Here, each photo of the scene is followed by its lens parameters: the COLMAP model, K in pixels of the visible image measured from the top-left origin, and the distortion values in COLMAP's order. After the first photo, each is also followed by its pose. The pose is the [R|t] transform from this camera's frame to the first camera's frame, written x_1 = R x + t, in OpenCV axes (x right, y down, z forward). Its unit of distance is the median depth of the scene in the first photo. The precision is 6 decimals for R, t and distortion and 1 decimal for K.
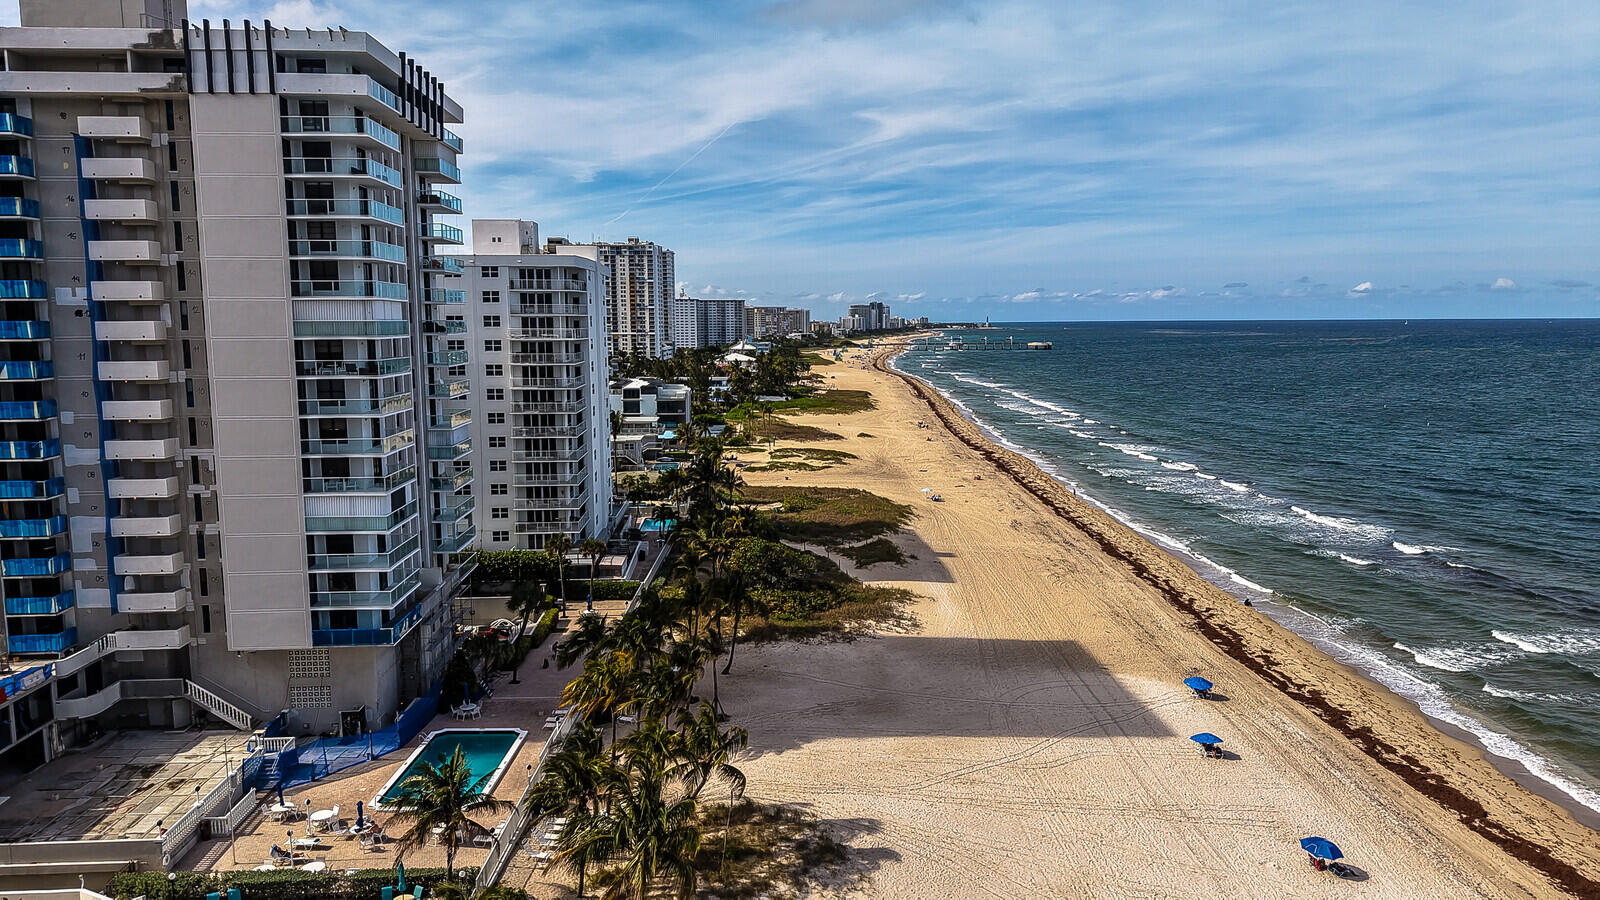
lens RADIAL K [[1067.1, 0, 803.1], [0, 1067.1, 468.9], [0, 0, 1]] dist [0.029943, -0.036552]
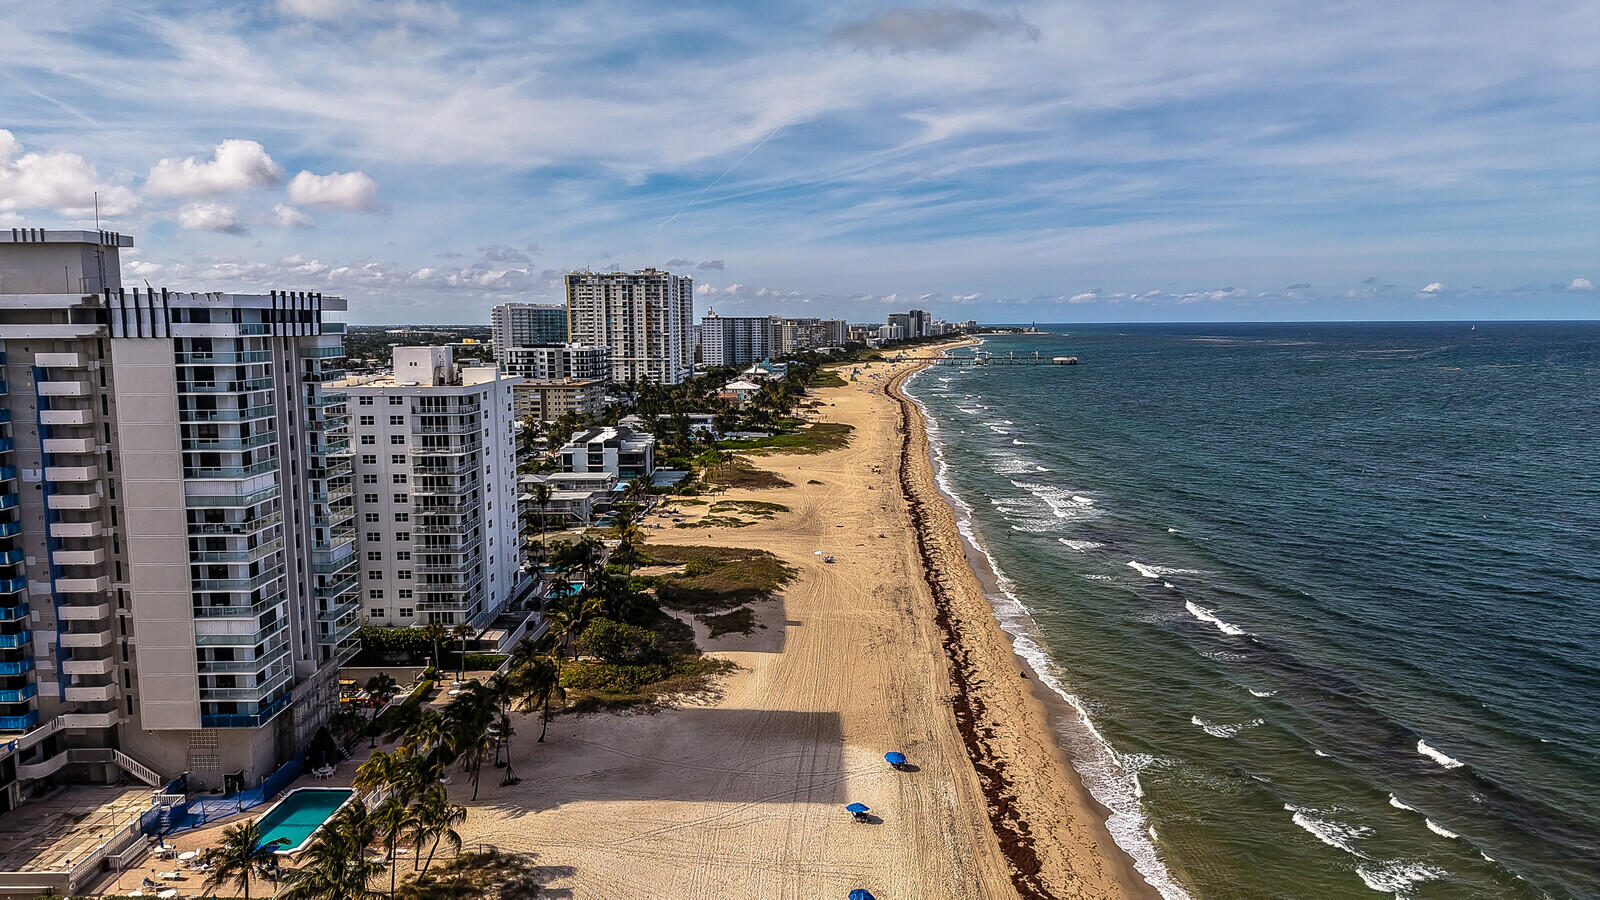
lens RADIAL K [[1067.1, 0, 798.5], [0, 1067.1, 476.7], [0, 0, 1]] dist [0.029943, -0.036552]
pose [[0.998686, 0.007521, -0.050700, 0.186699], [-0.007139, 0.999945, 0.007728, -0.086190], [0.050756, -0.007356, 0.998684, -0.167882]]
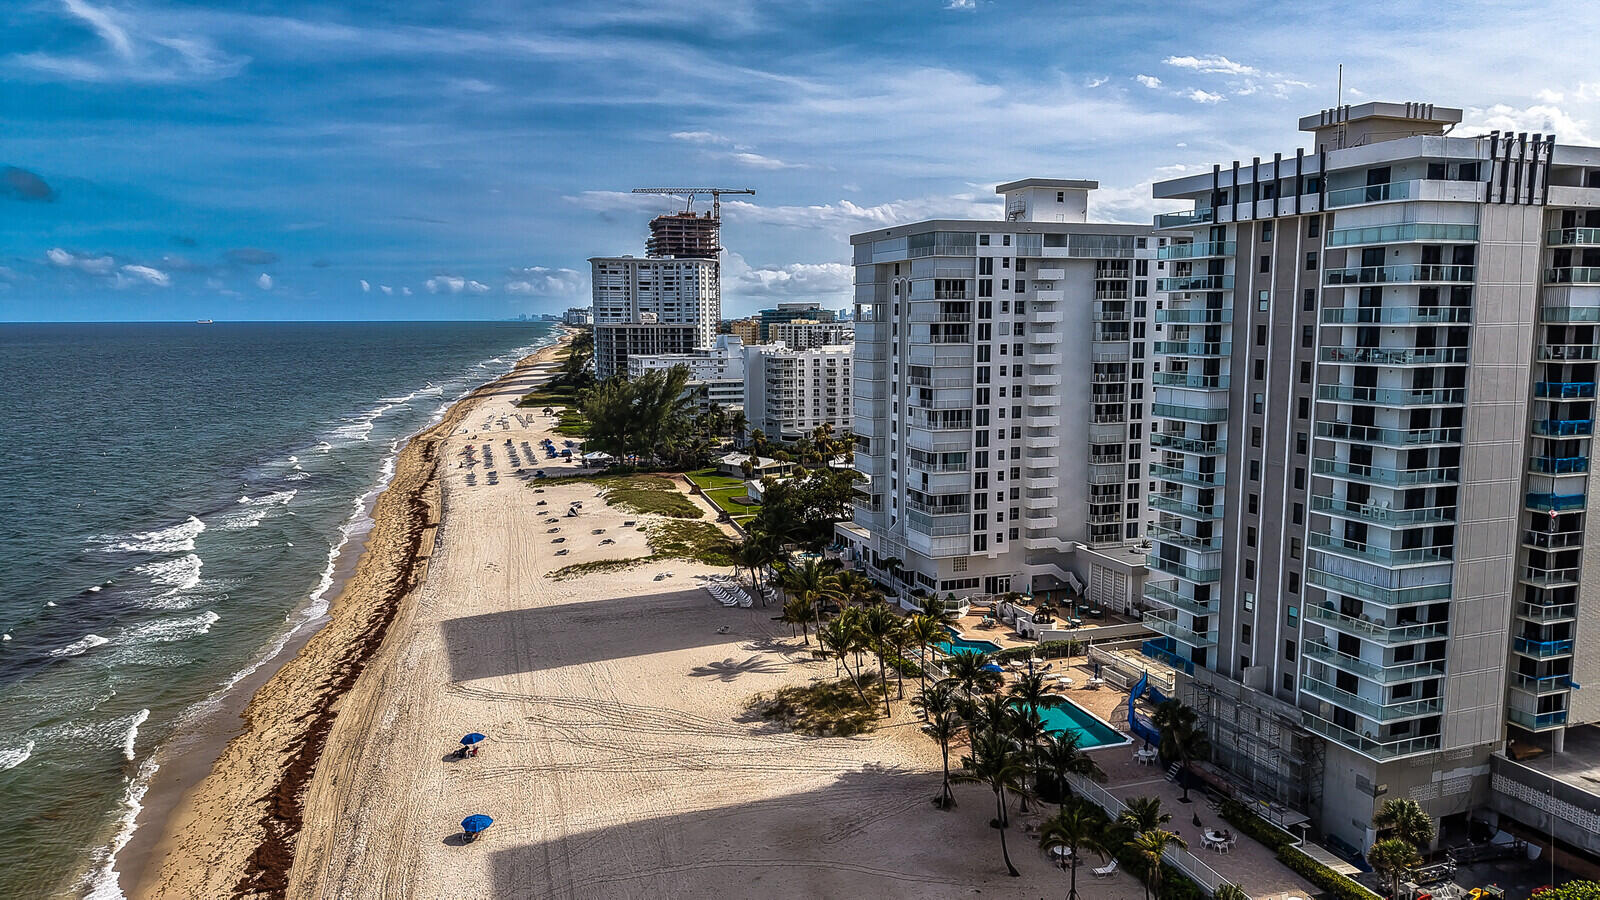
lens RADIAL K [[1067.1, 0, 804.2], [0, 1067.1, 469.5], [0, 0, 1]] dist [0.029943, -0.036552]
pose [[-0.957374, 0.048964, -0.284672, 0.178437], [-0.031506, 0.961948, 0.271411, -0.190700], [0.287129, 0.268811, -0.919401, 0.997470]]
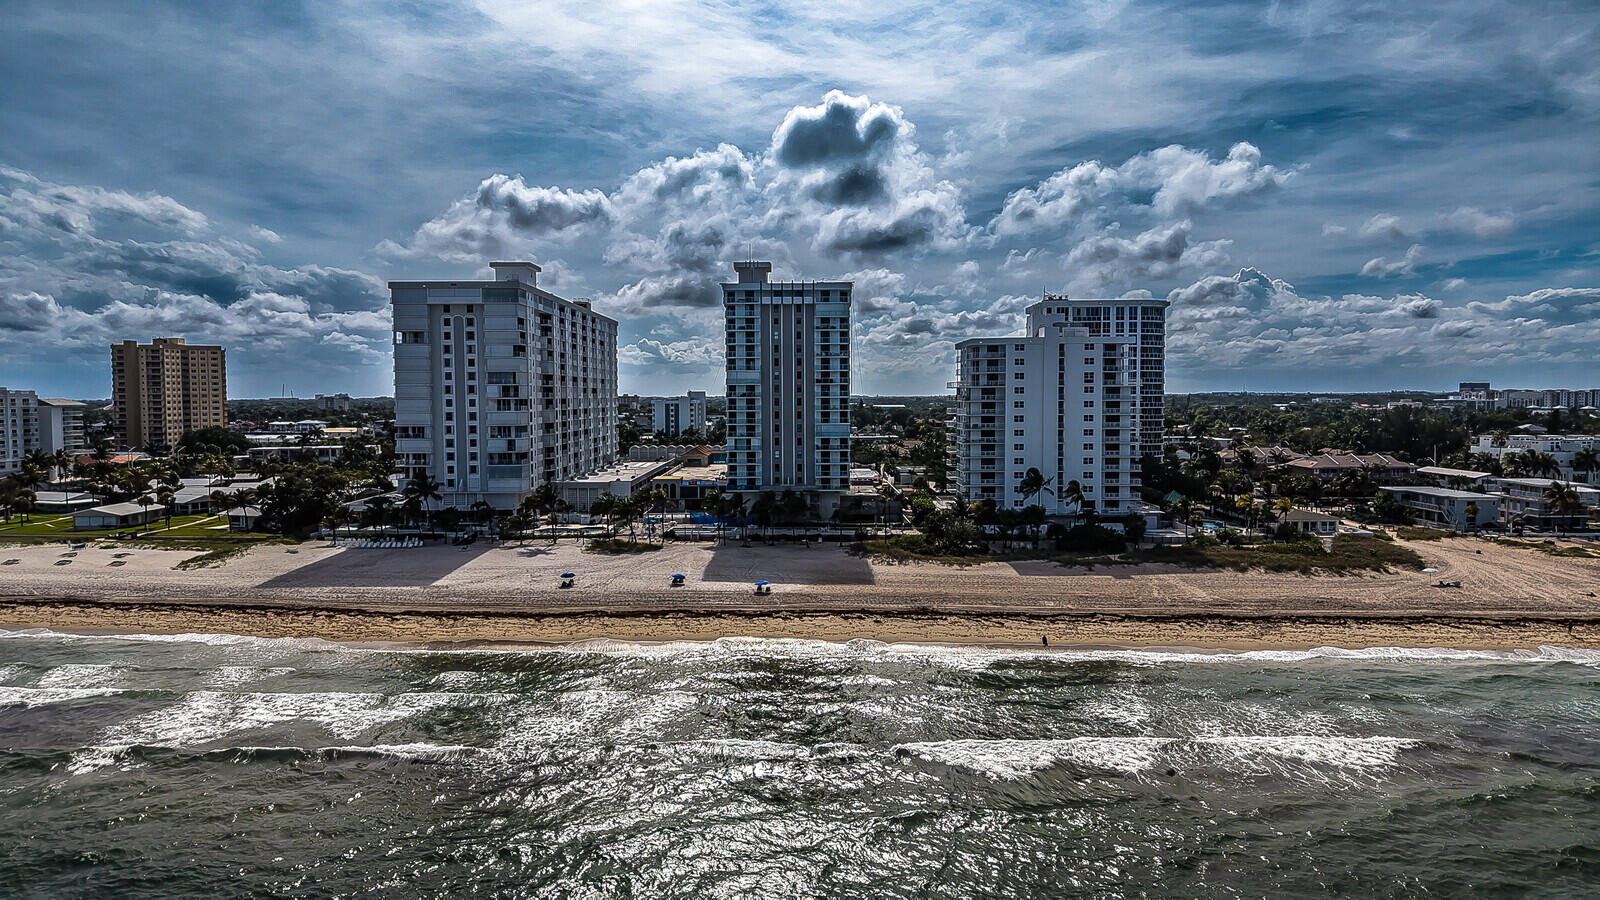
lens RADIAL K [[1067.1, 0, 808.6], [0, 1067.1, 454.4], [0, 0, 1]] dist [0.029943, -0.036552]
pose [[-0.058008, 0.062418, -0.996363, 1.214370], [-0.130126, 0.989056, 0.069537, -0.078741], [0.989799, 0.133686, -0.049251, 0.668054]]
